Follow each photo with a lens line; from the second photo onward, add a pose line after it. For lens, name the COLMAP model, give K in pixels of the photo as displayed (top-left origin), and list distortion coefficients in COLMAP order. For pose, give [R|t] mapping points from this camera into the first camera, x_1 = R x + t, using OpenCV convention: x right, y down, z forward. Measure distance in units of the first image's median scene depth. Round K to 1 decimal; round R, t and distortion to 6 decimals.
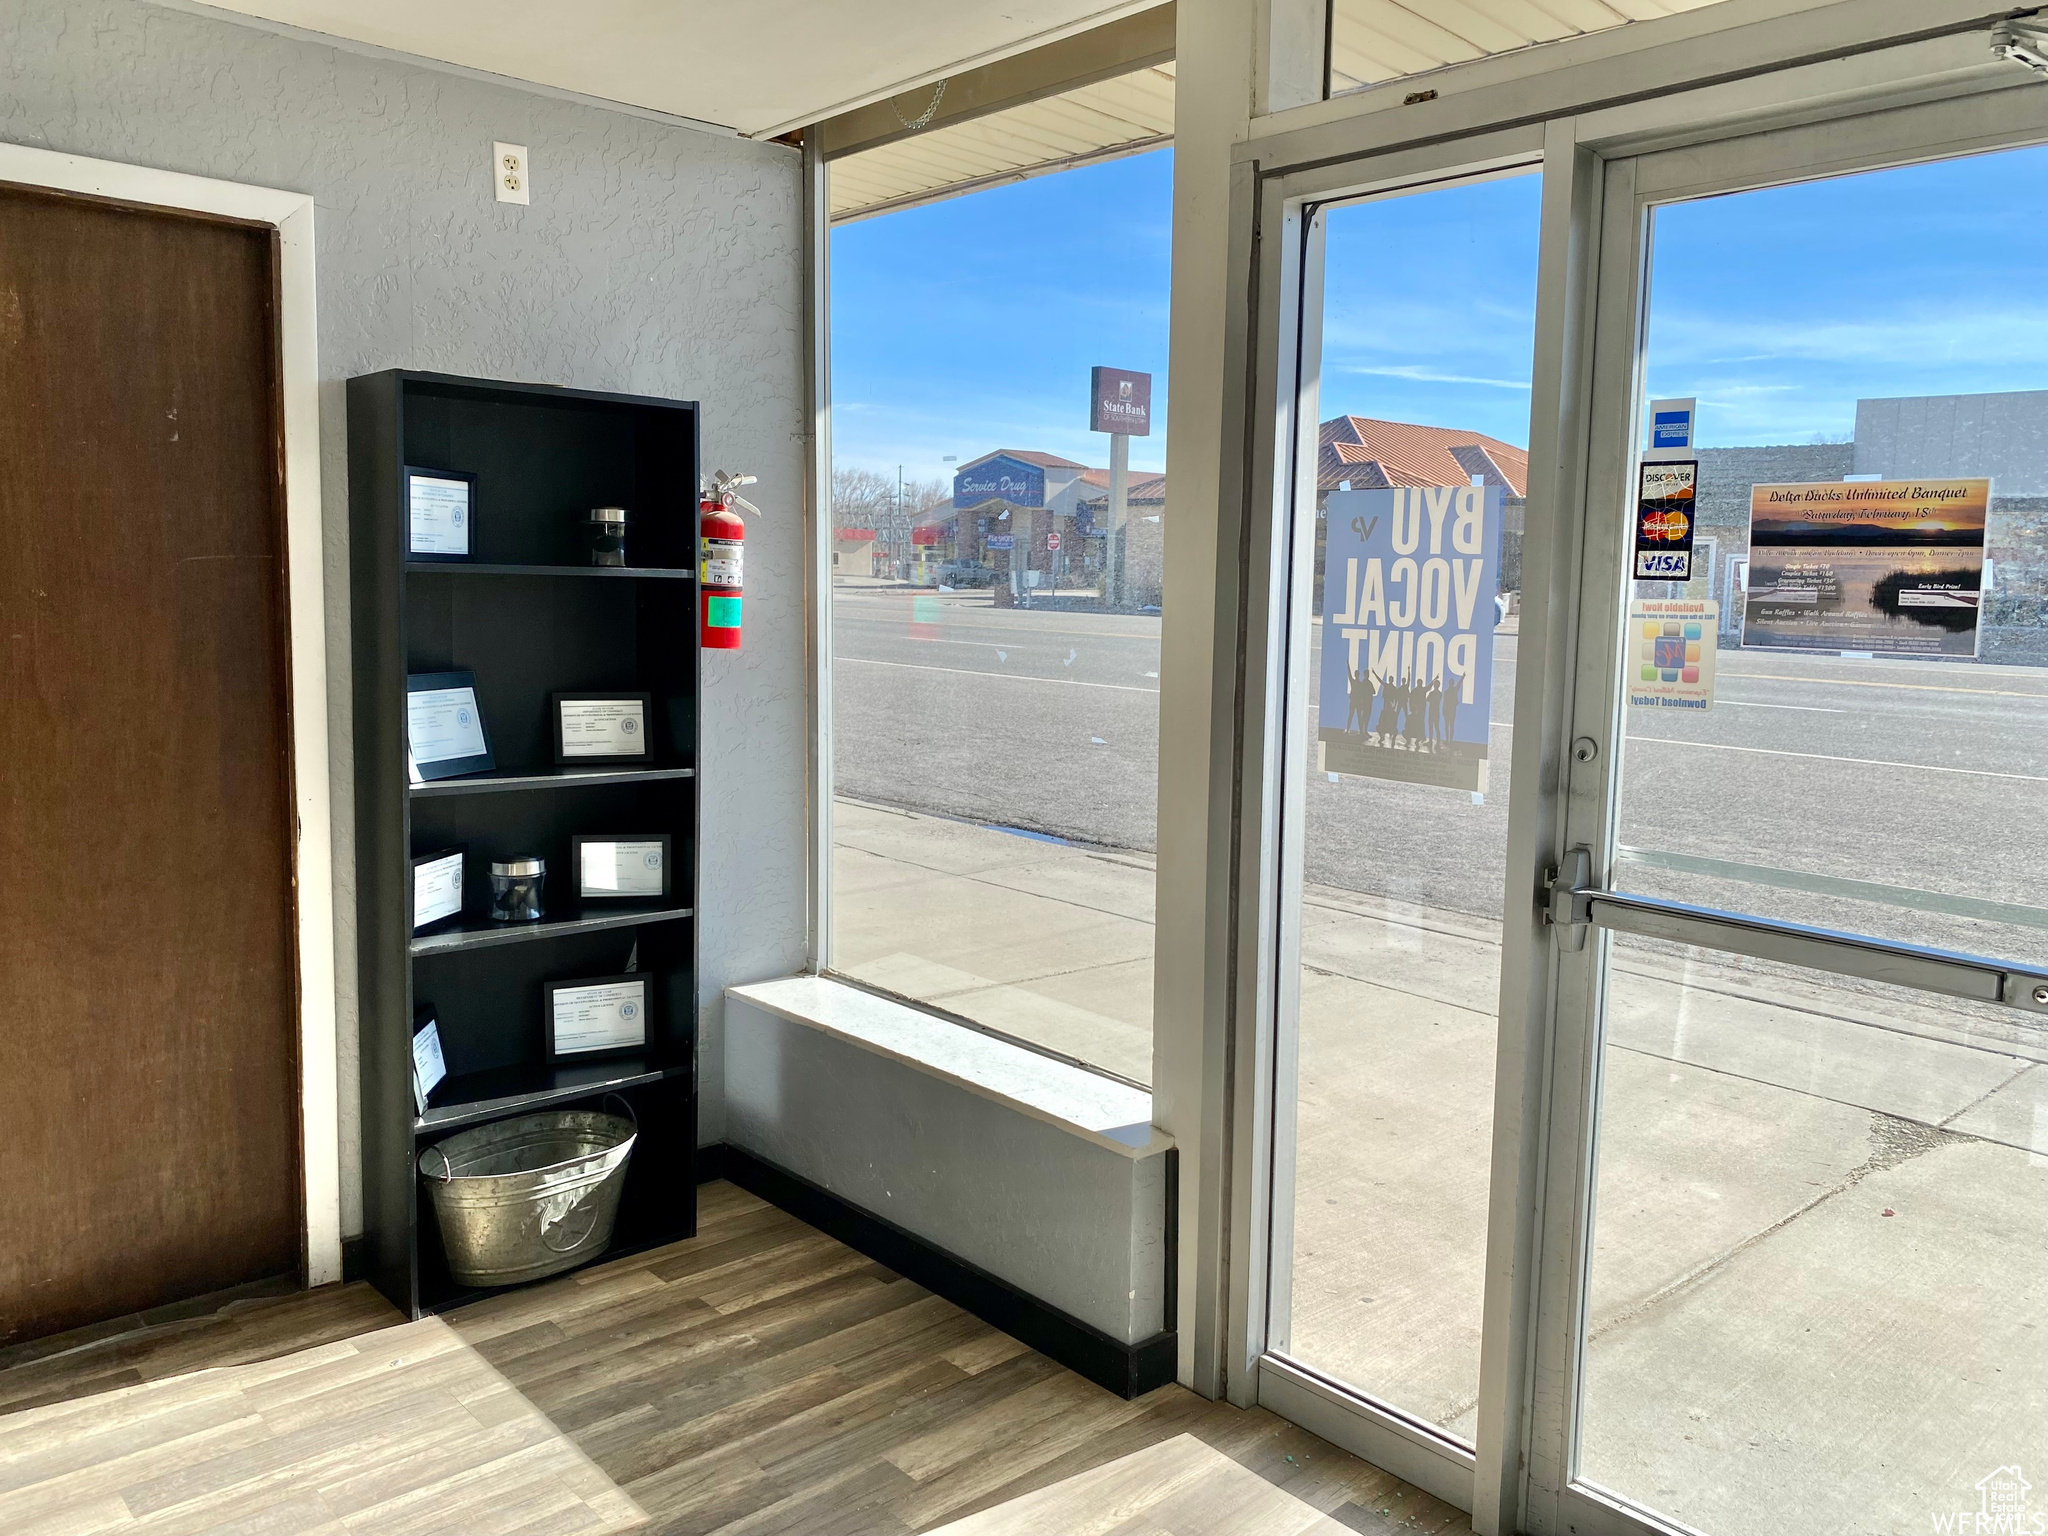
lens RADIAL K [[1576.8, 0, 1027.1], [0, 1576.8, 748.4], [0, 0, 1]] dist [-0.008472, 0.007817]
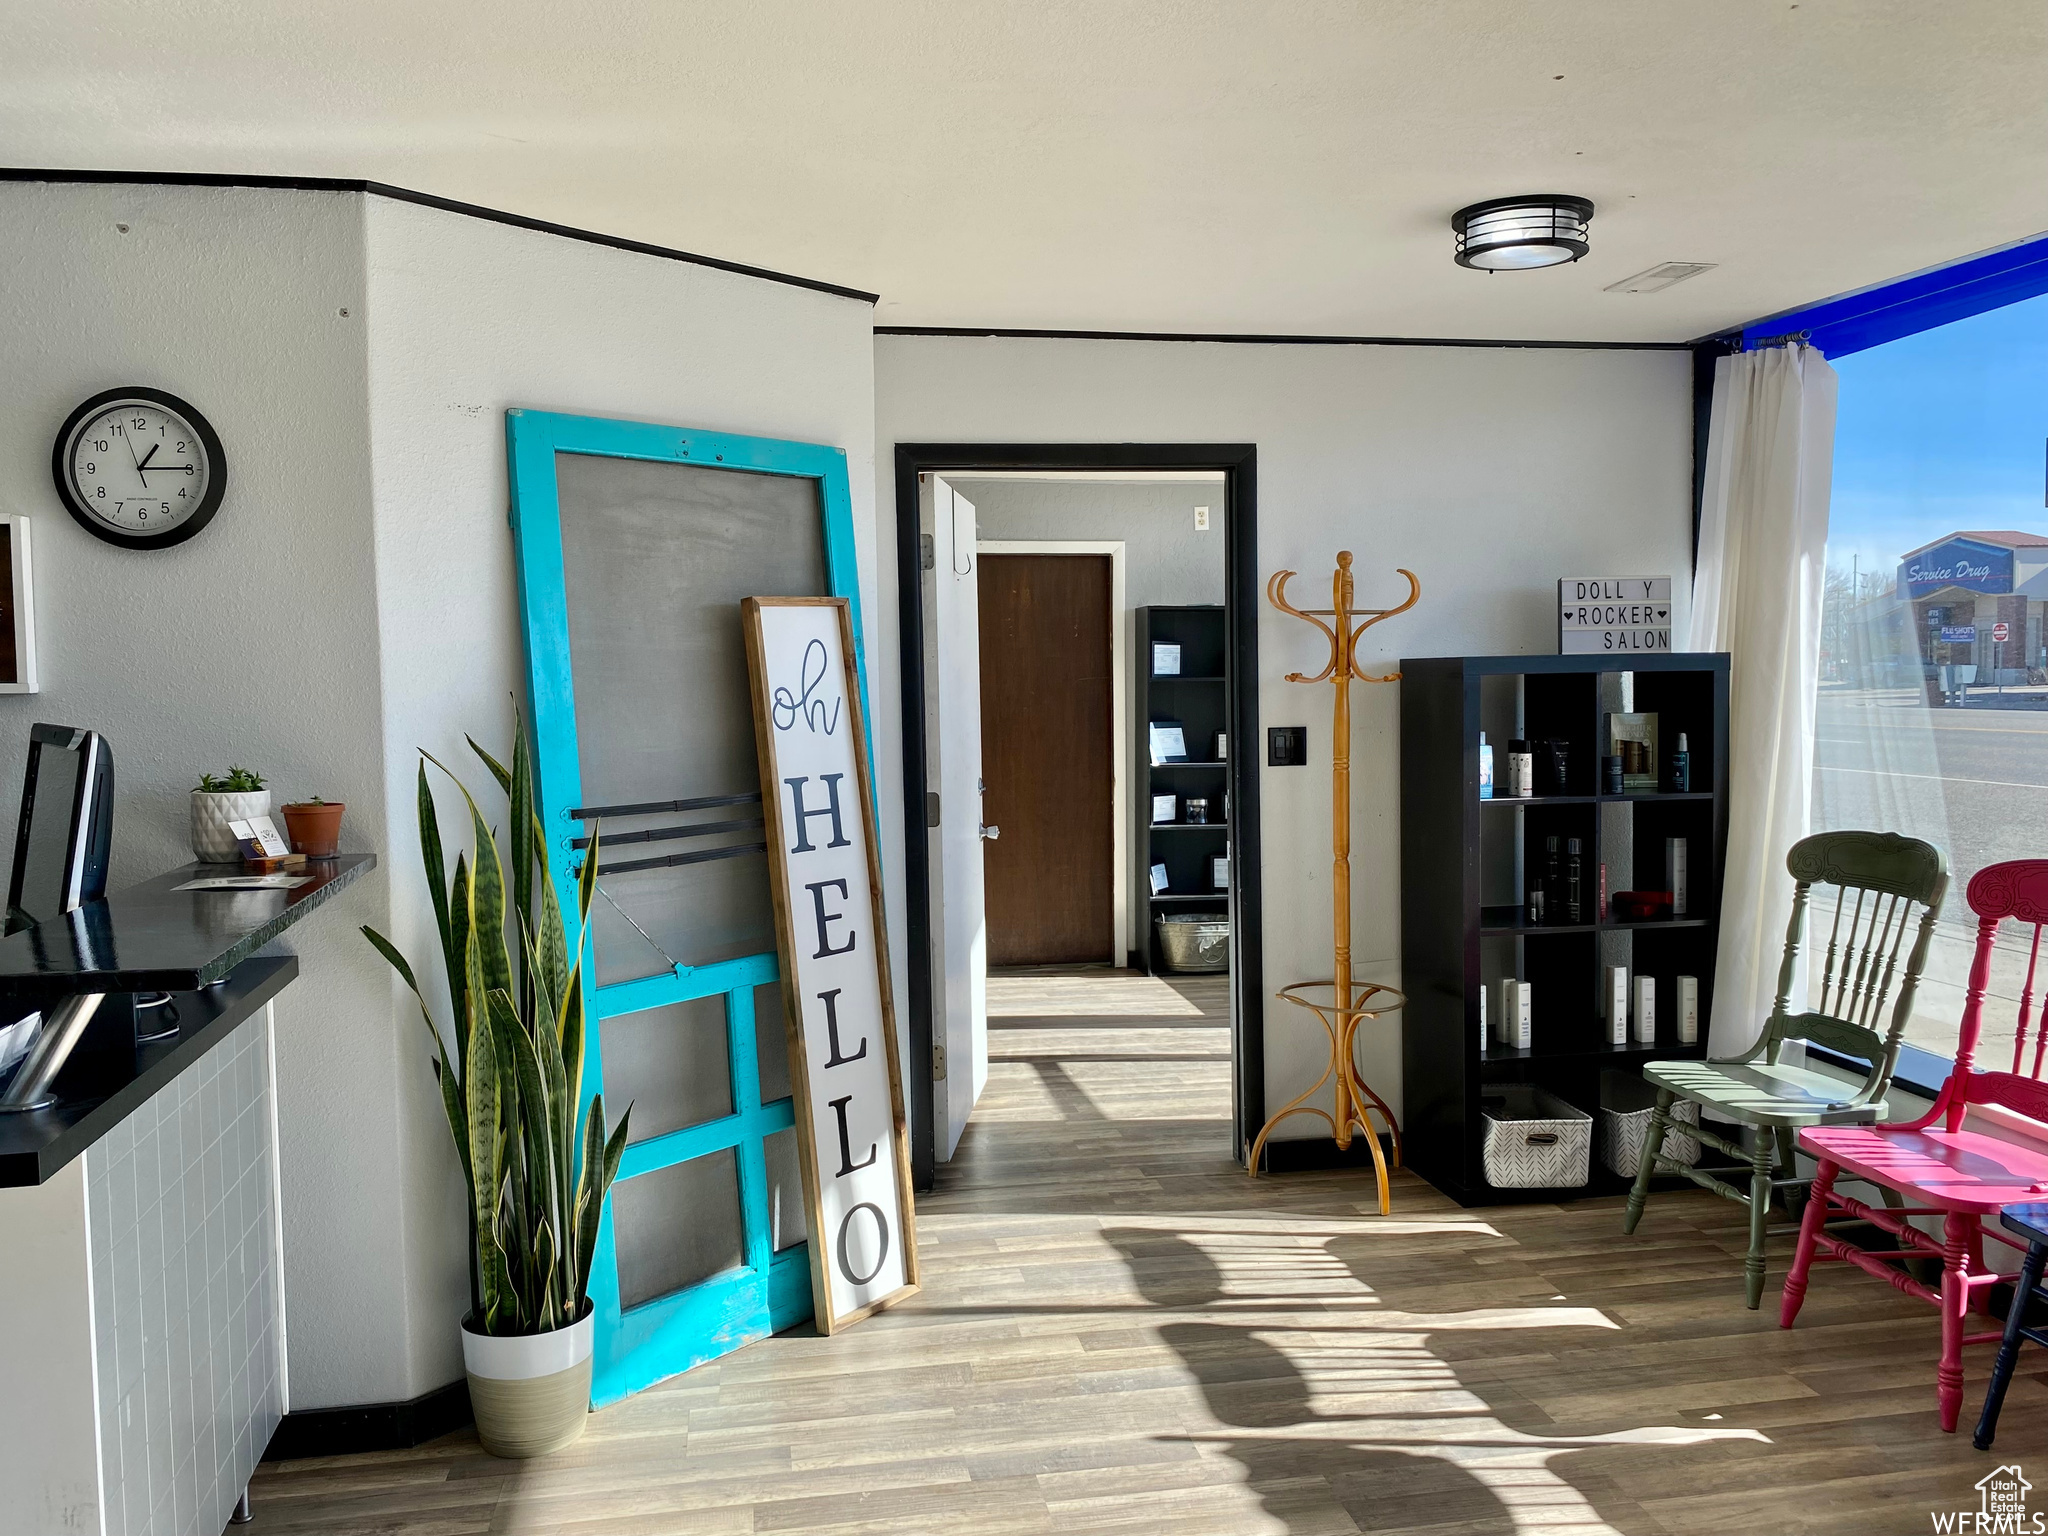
lens RADIAL K [[1576.8, 0, 1022.2], [0, 1576.8, 759.4], [0, 0, 1]] dist [-0.008472, 0.007817]
pose [[0.836173, -0.002466, -0.548461, 0.789578], [-0.031606, 0.998112, -0.052673, 0.147901], [0.547555, 0.061379, 0.834516, -1.185067]]
